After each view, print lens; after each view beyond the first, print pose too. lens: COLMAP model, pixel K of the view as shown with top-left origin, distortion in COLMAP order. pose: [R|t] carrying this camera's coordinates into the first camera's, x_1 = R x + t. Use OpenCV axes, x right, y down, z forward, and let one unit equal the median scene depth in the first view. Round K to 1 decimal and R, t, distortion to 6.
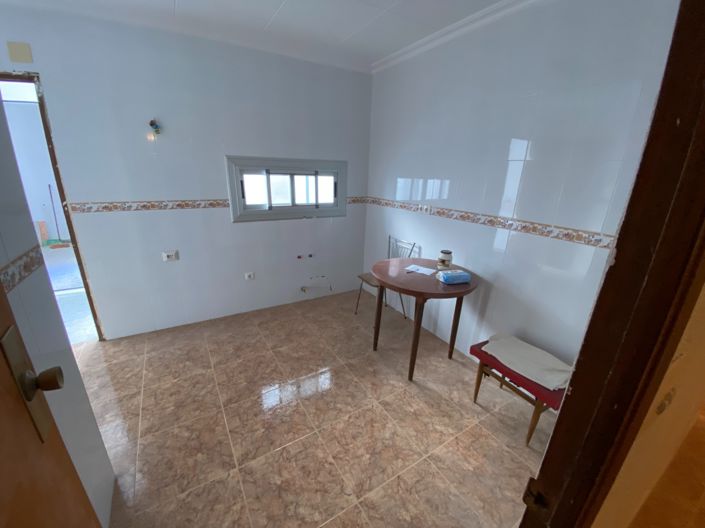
lens RADIAL K [[288.4, 0, 352.0], [0, 288.4, 264.9], [0, 0, 1]] dist [0.027720, -0.021710]
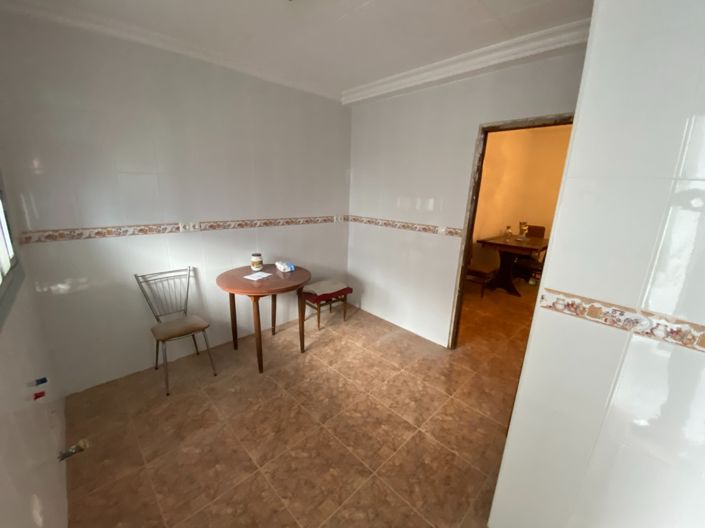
lens RADIAL K [[286.8, 0, 352.5], [0, 286.8, 264.0], [0, 0, 1]] dist [0.064494, -0.043657]
pose [[-0.227484, -0.283735, 0.931529, -0.992511], [0.271030, 0.900362, 0.340428, -0.347062], [-0.935304, 0.329914, -0.127917, 0.908464]]
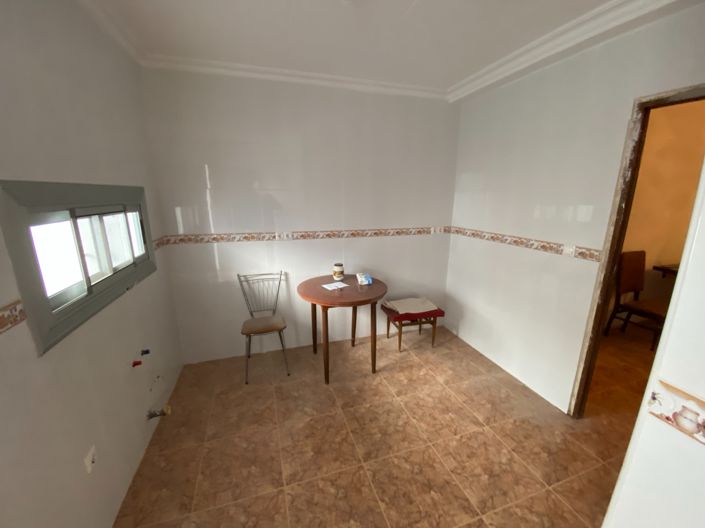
lens RADIAL K [[288.4, 0, 352.0], [0, 288.4, 264.9], [0, 0, 1]] dist [0.027720, -0.021710]
pose [[0.225099, -0.256522, 0.939961, -0.882412], [0.311045, 0.933160, 0.180178, -0.272758], [-0.923353, 0.251812, 0.289844, 0.691452]]
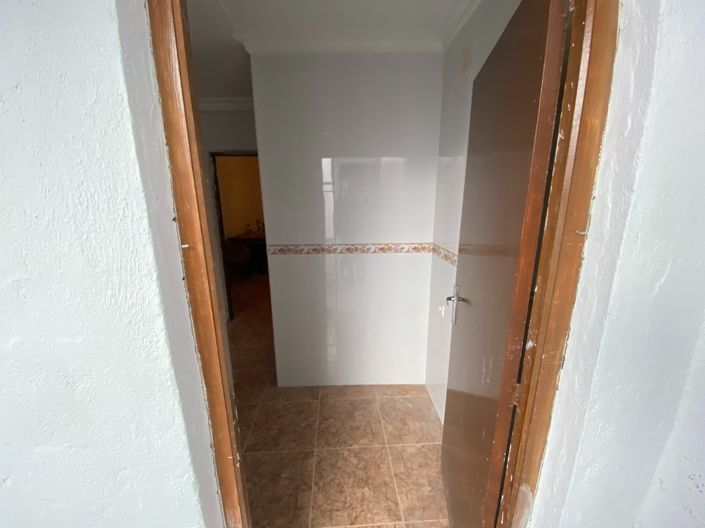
lens RADIAL K [[288.4, 0, 352.0], [0, 288.4, 264.9], [0, 0, 1]] dist [0.027720, -0.021710]
pose [[-0.874162, -0.129563, 0.468033, -1.367104], [0.141551, 0.853929, 0.500768, -0.460608], [-0.464547, 0.504003, -0.728132, 1.199426]]
